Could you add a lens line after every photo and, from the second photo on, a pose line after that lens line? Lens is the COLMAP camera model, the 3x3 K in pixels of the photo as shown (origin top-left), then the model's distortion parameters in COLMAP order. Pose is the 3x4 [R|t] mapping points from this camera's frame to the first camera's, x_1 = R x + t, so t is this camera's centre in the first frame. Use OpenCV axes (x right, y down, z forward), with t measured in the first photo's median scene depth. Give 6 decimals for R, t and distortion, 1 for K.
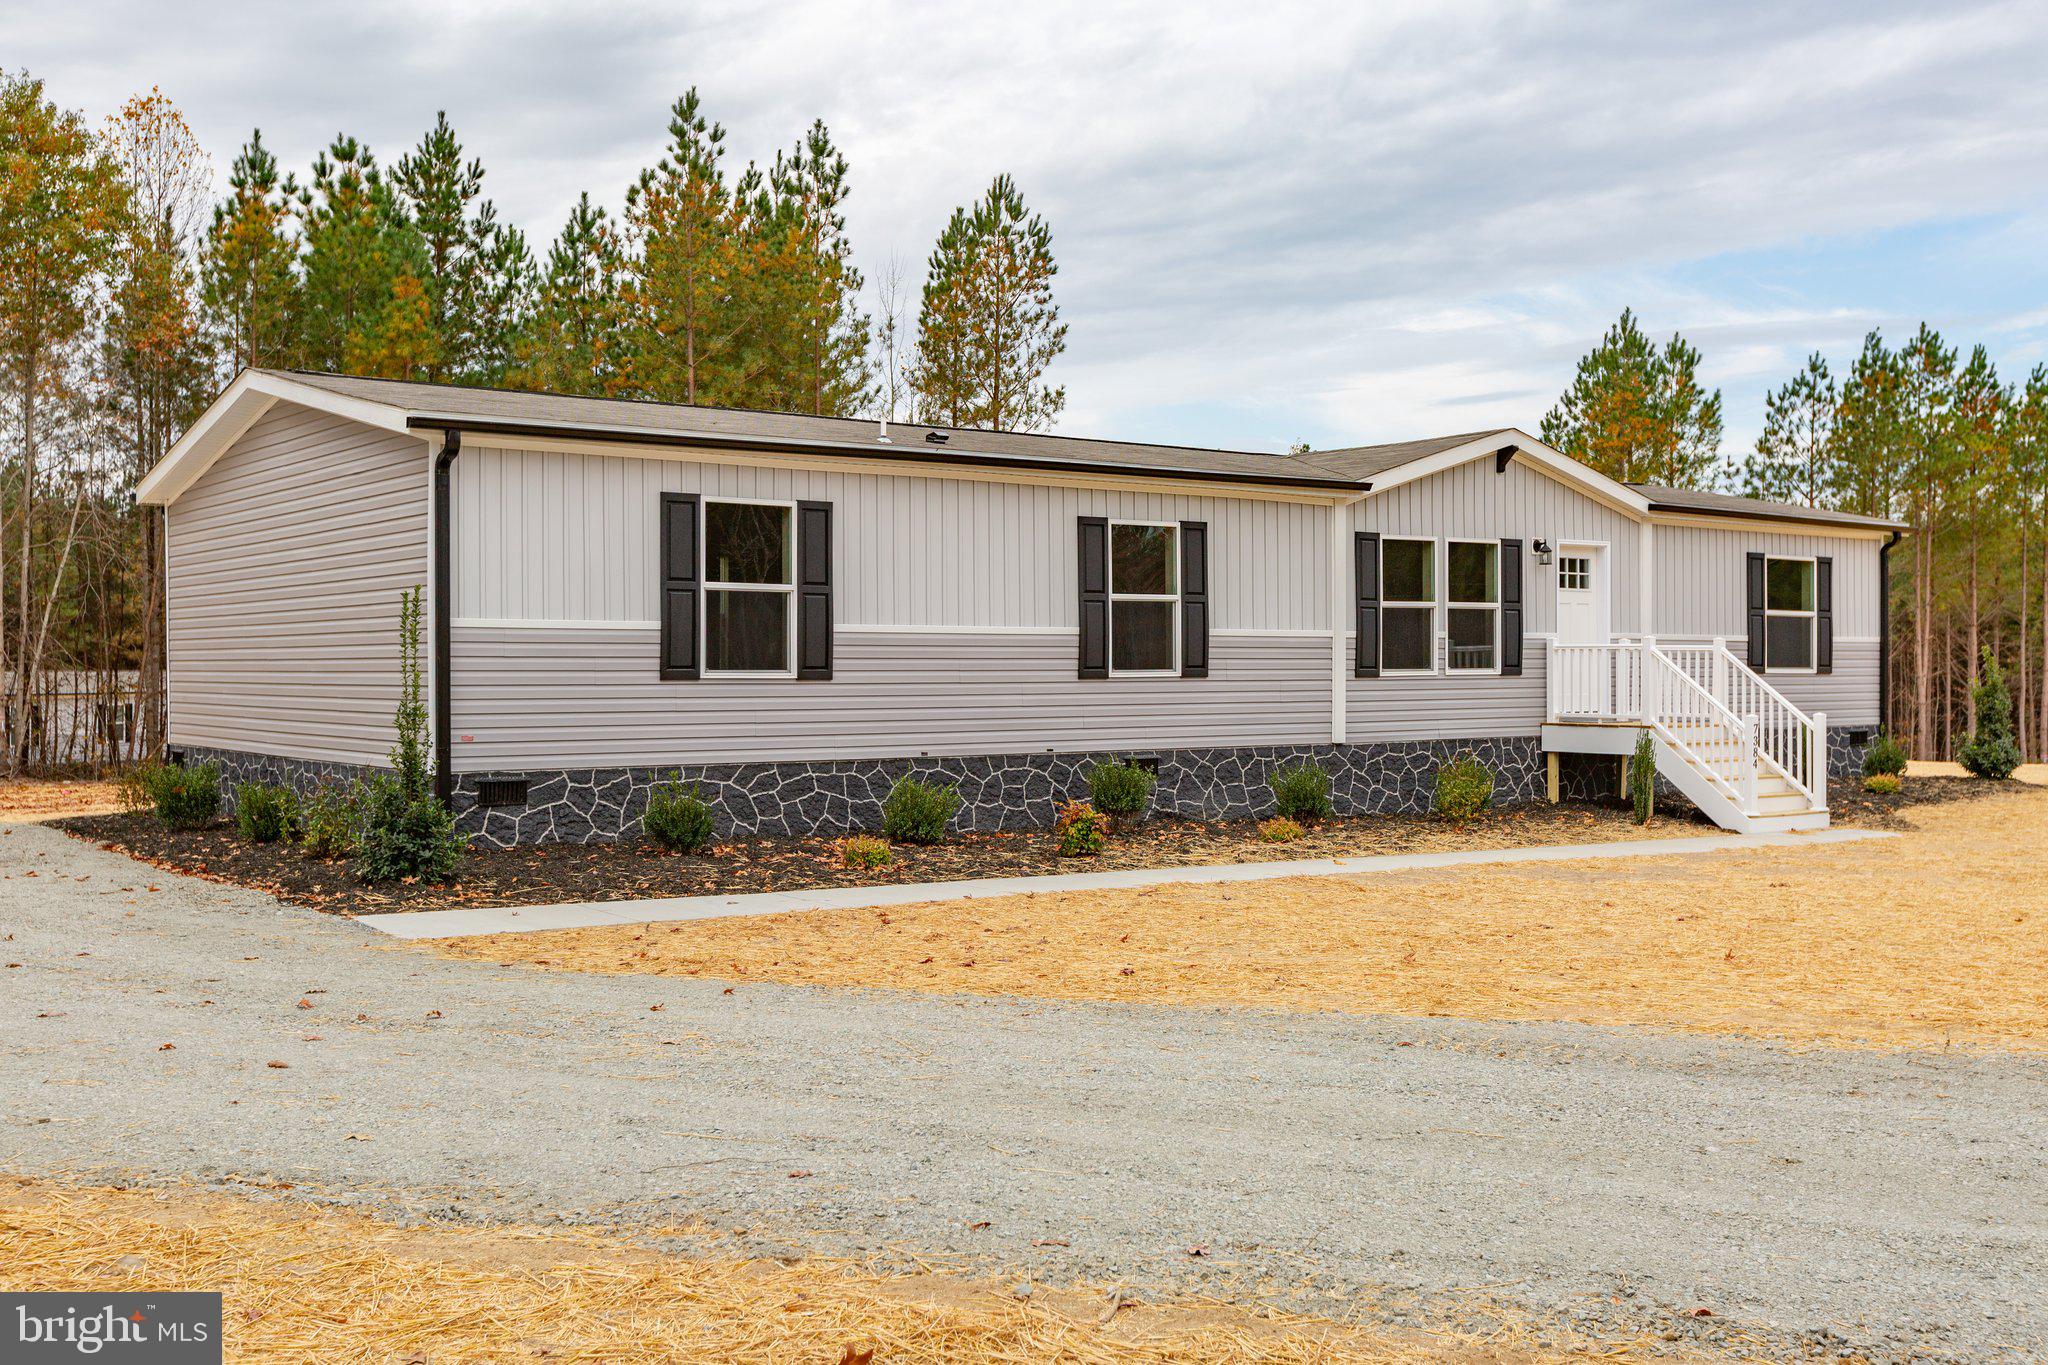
lens RADIAL K [[2069.0, 0, 973.0], [0, 2069.0, 691.5], [0, 0, 1]] dist [-0.006410, 0.002932]
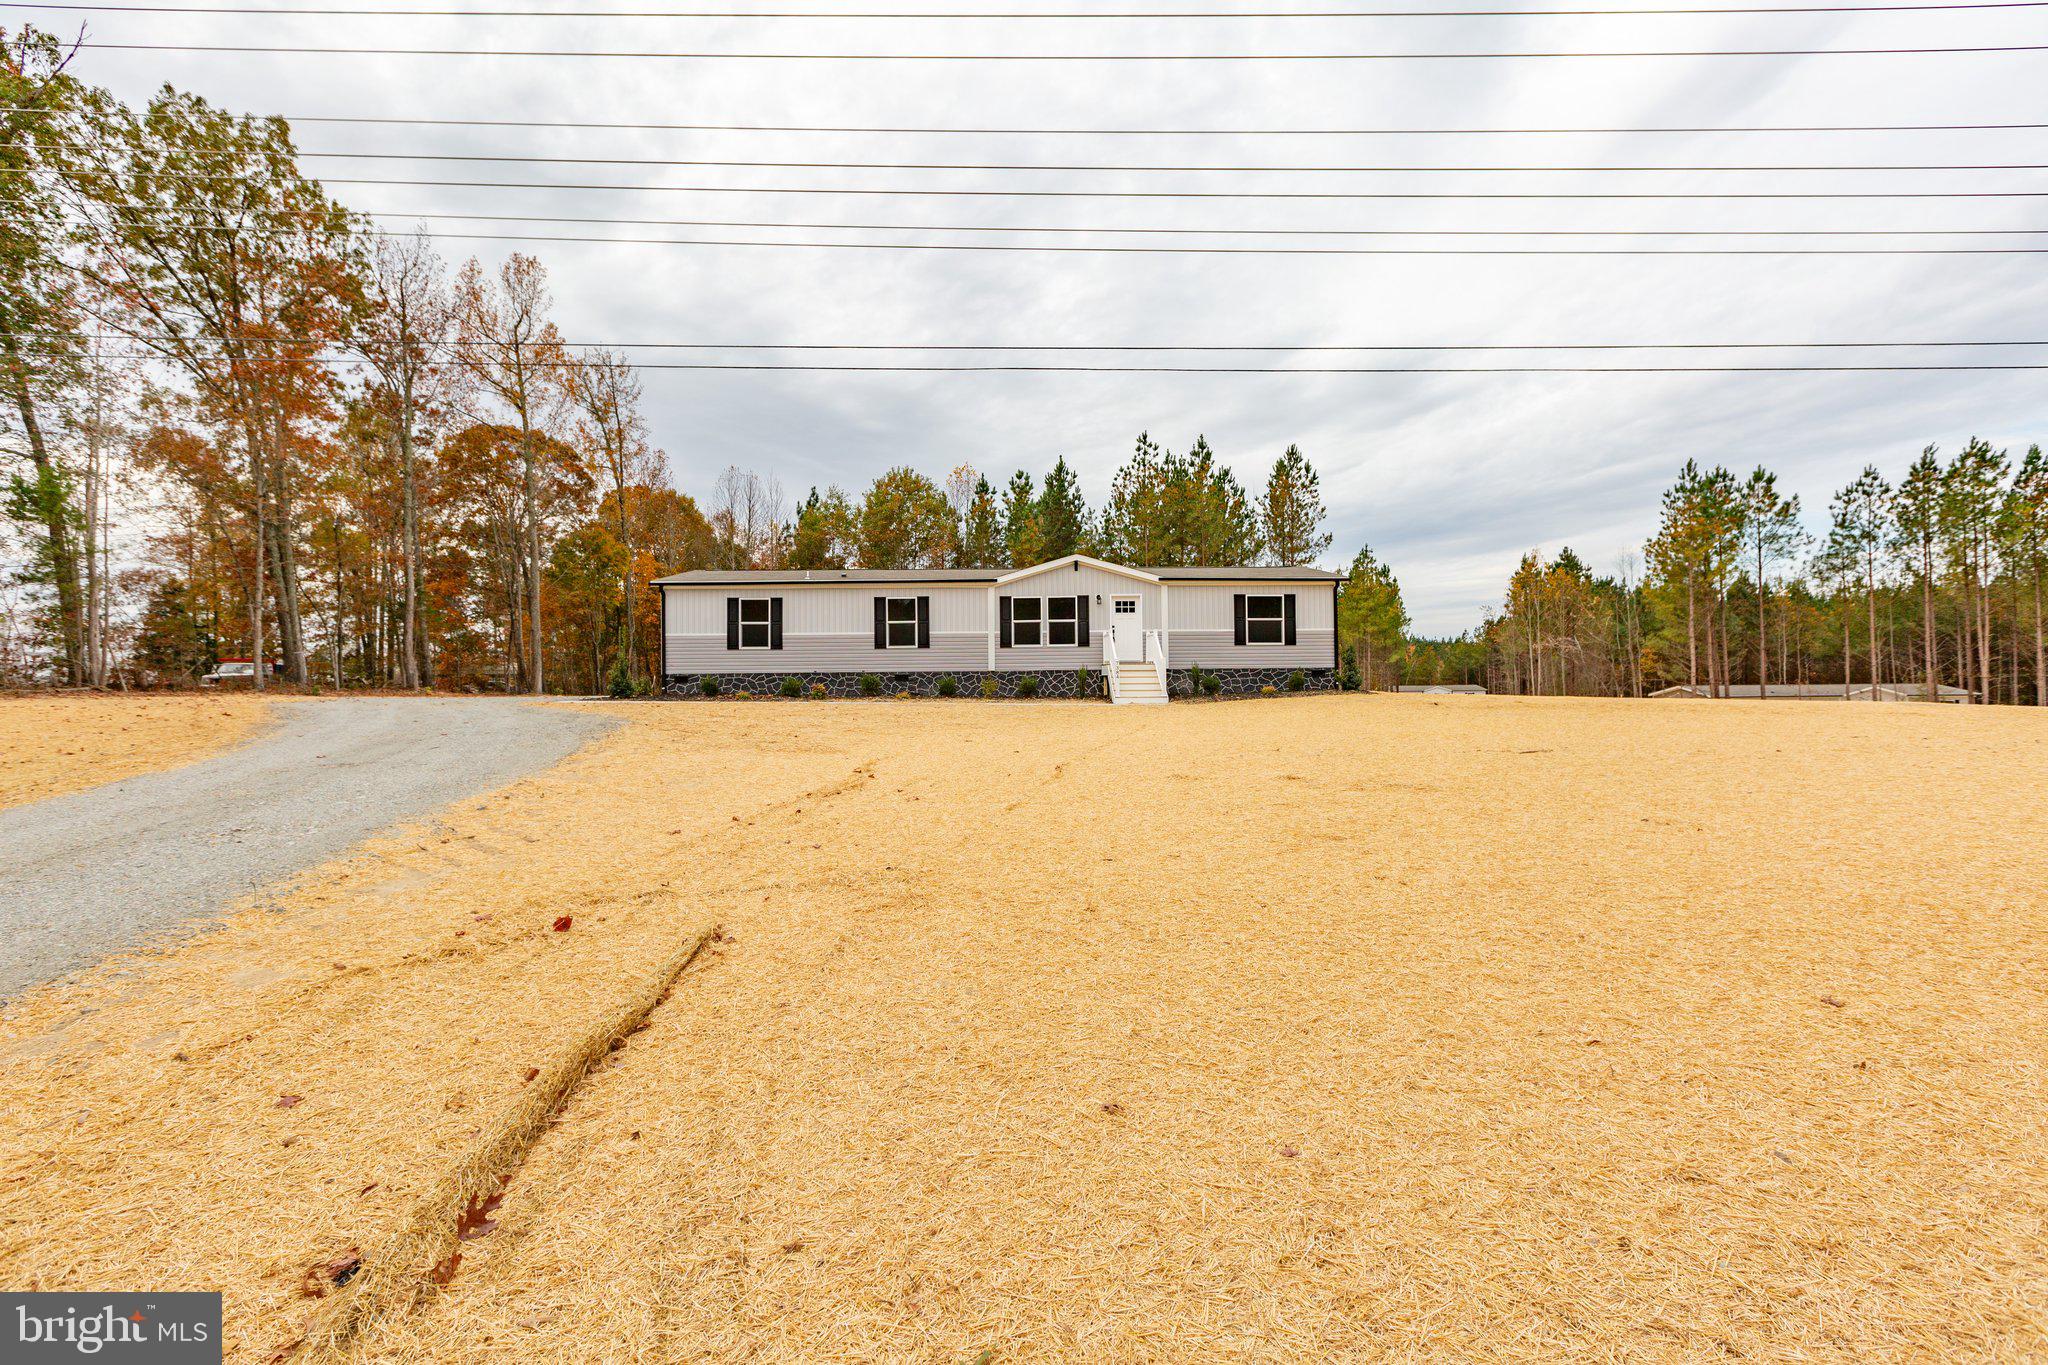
lens RADIAL K [[952.8, 0, 1010.6], [0, 952.8, 681.8], [0, 0, 1]] dist [-0.022231, 0.000587]
pose [[0.825290, -0.000711, -0.564709, 0.833036], [0.000455, 1.000000, -0.000594, 0.036268], [0.564710, 0.000233, 0.825290, -0.062139]]
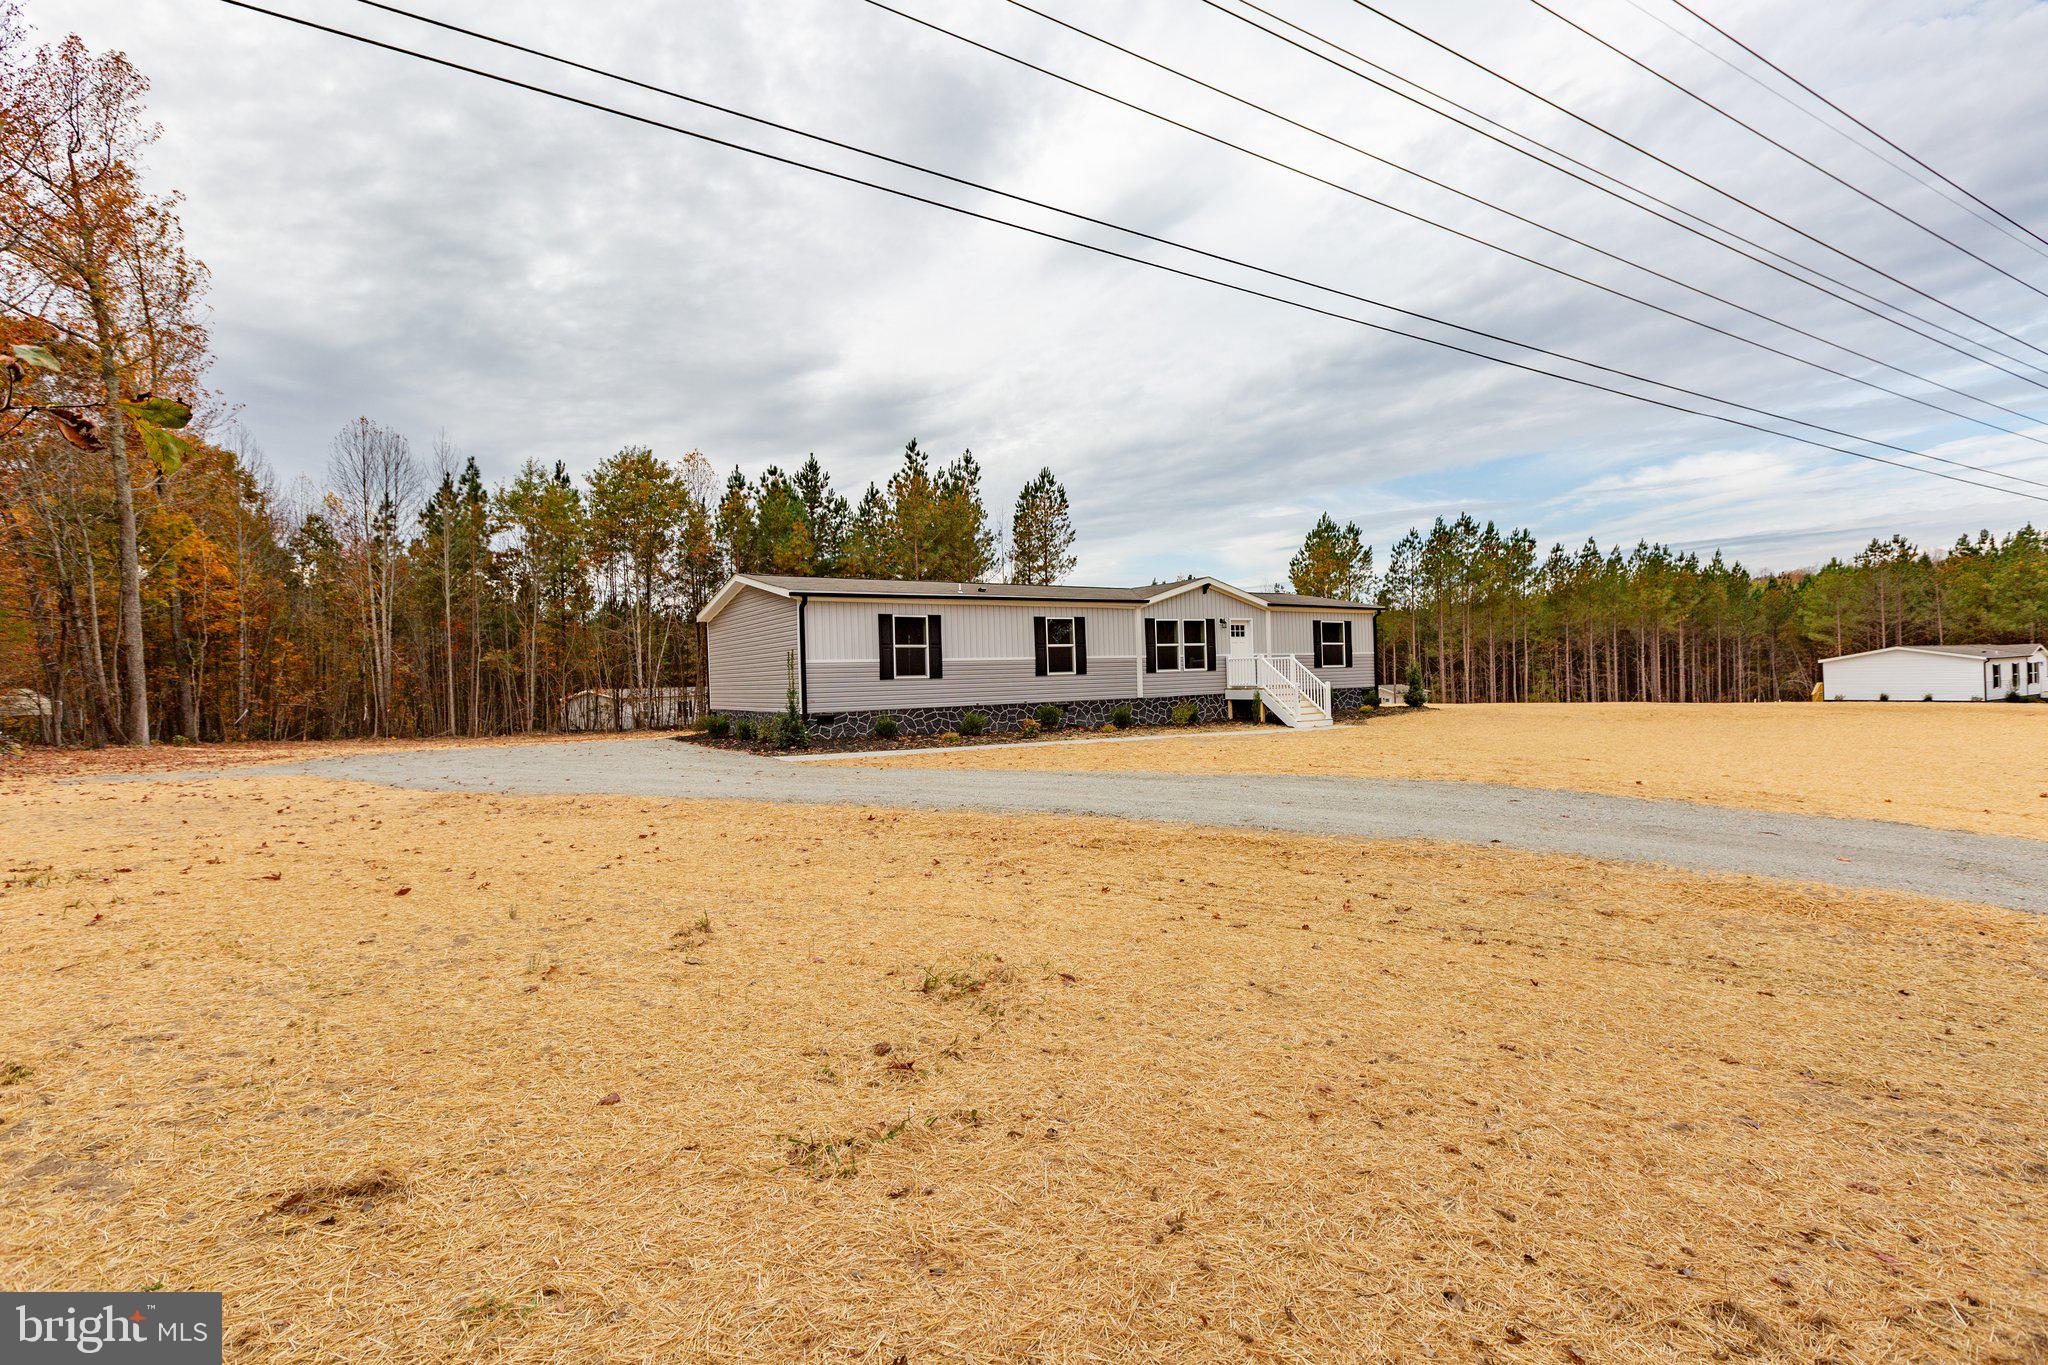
lens RADIAL K [[952.8, 0, 1010.6], [0, 952.8, 681.8], [0, 0, 1]] dist [-0.022231, 0.000587]
pose [[0.997870, -0.027641, -0.059091, 0.073436], [0.027142, 0.999589, -0.009231, 0.010046], [0.059322, 0.007608, 0.998210, -0.207667]]
